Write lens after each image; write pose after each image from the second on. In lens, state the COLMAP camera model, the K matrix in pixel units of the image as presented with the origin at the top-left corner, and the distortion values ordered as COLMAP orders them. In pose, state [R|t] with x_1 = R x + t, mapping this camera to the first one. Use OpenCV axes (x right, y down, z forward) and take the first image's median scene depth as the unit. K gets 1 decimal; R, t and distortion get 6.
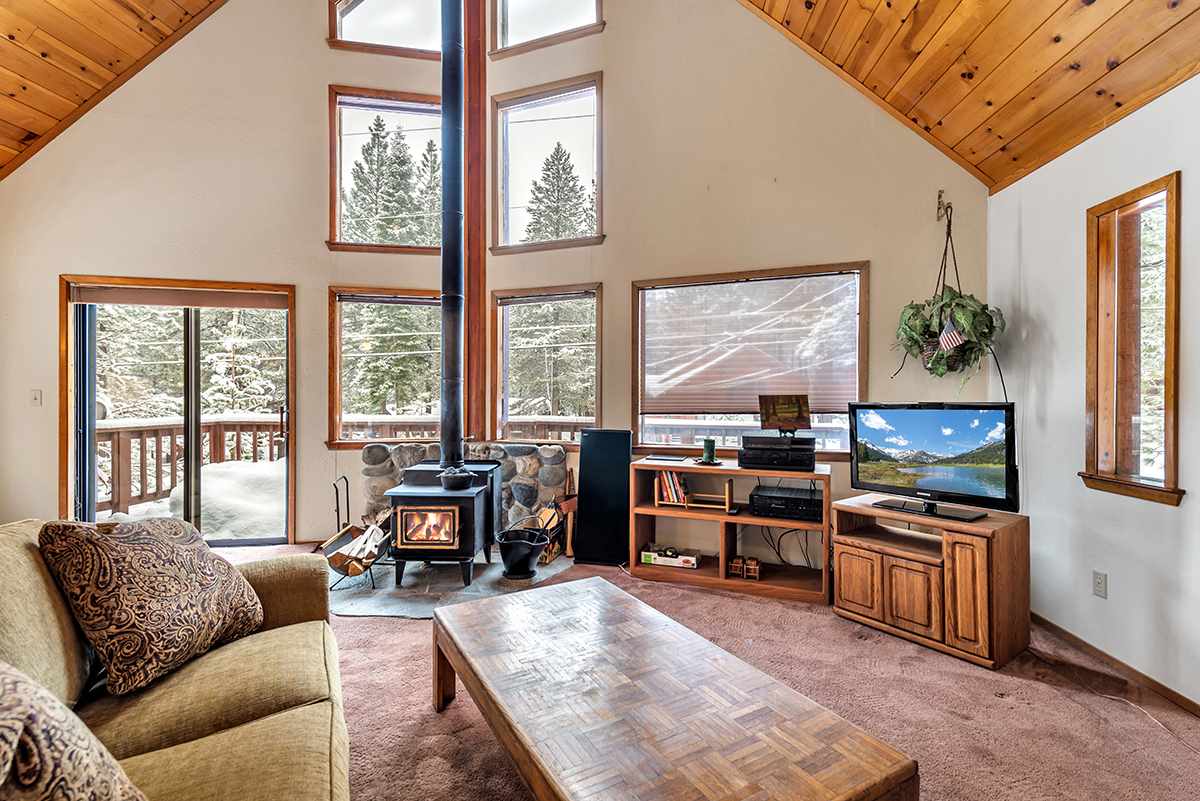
lens RADIAL K [[537.2, 0, 600.0], [0, 537.2, 400.5], [0, 0, 1]] dist [0.023659, -0.008396]
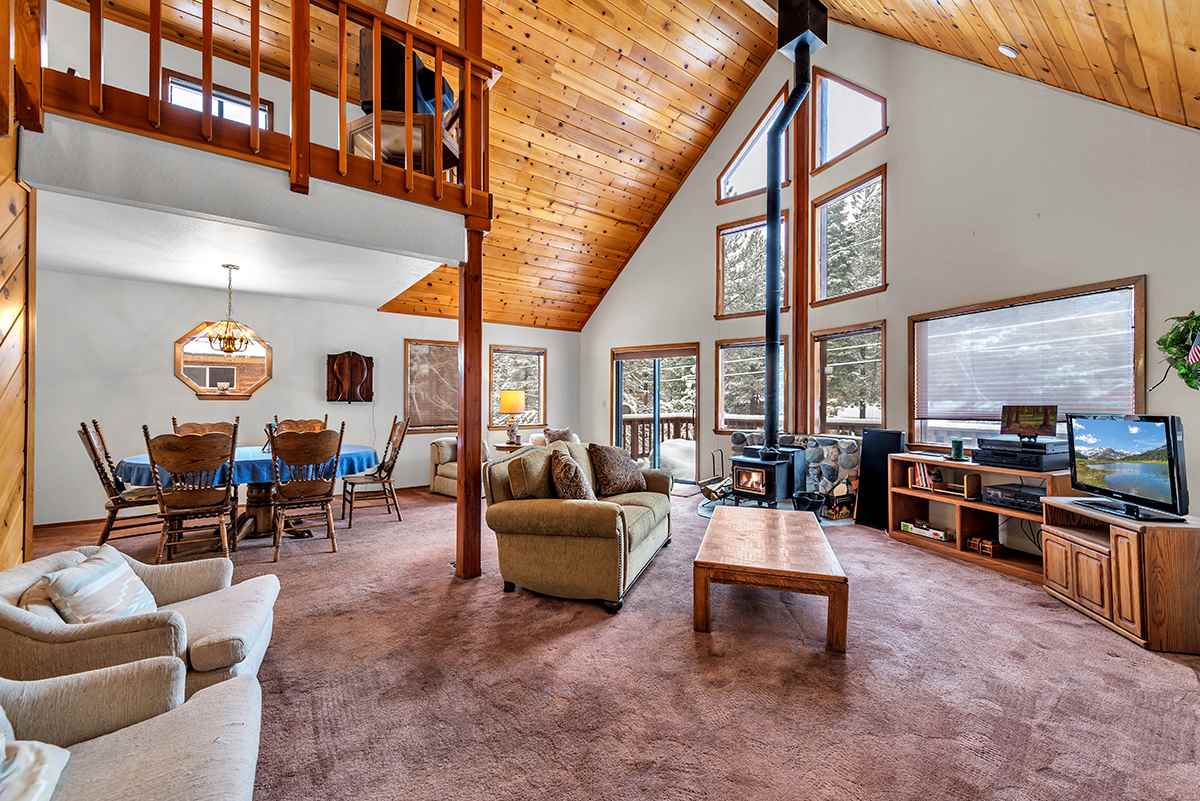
lens RADIAL K [[466.0, 0, 601.2], [0, 466.0, 403.9], [0, 0, 1]] dist [-0.000011, -0.000136]
pose [[0.667194, 0.006462, -0.744856, 0.424679], [-0.006766, 0.999974, 0.002615, -0.009401], [0.744854, 0.003295, 0.667220, -0.317171]]
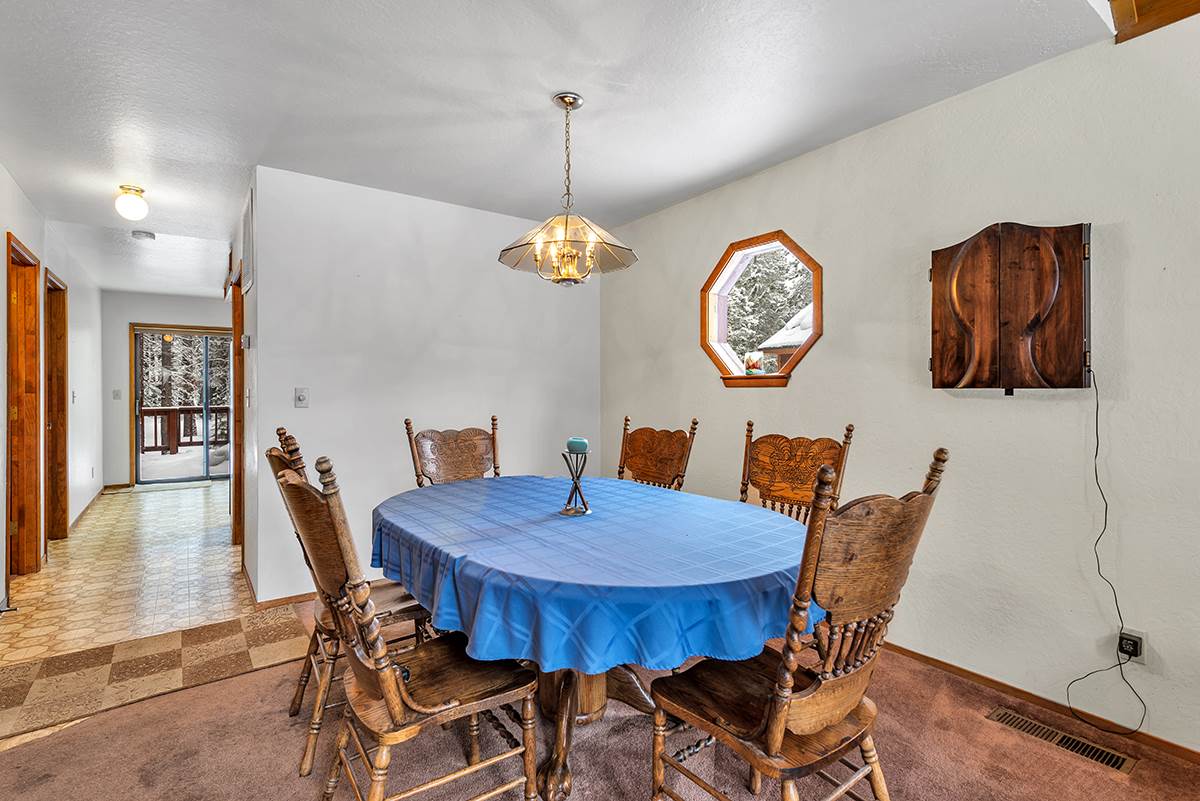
lens RADIAL K [[566.3, 0, 598.5], [0, 566.3, 390.4], [0, 0, 1]] dist [0.003498, -0.000257]
pose [[-0.758283, 0.001479, -0.651924, -0.604256], [0.001678, 0.999999, 0.000316, -0.006880], [0.651924, -0.000854, -0.758284, 0.265647]]
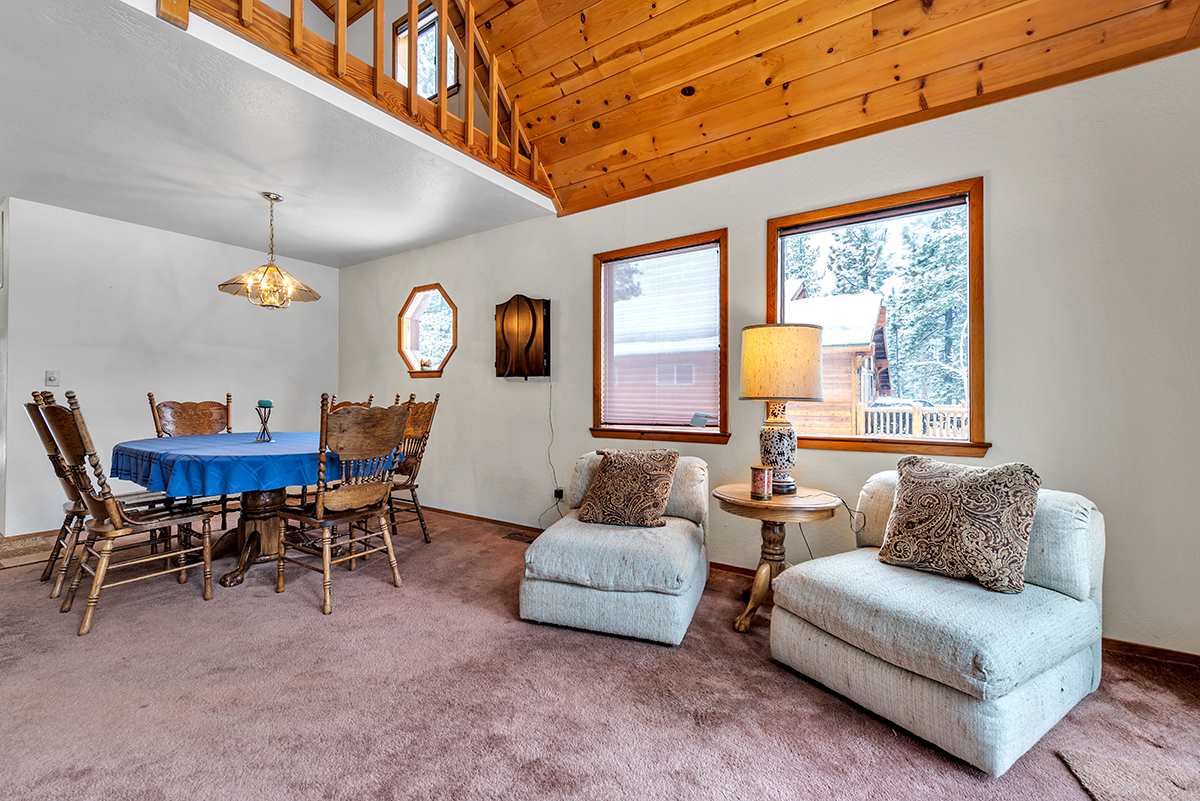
lens RADIAL K [[490.1, 0, 606.7], [0, 490.1, 392.9], [0, 0, 1]] dist [0.000908, -0.003221]
pose [[-0.468275, -0.008937, -0.883537, -0.490376], [-0.006206, 0.999957, -0.006825, 0.030816], [0.883561, 0.002288, -0.468311, 0.718784]]
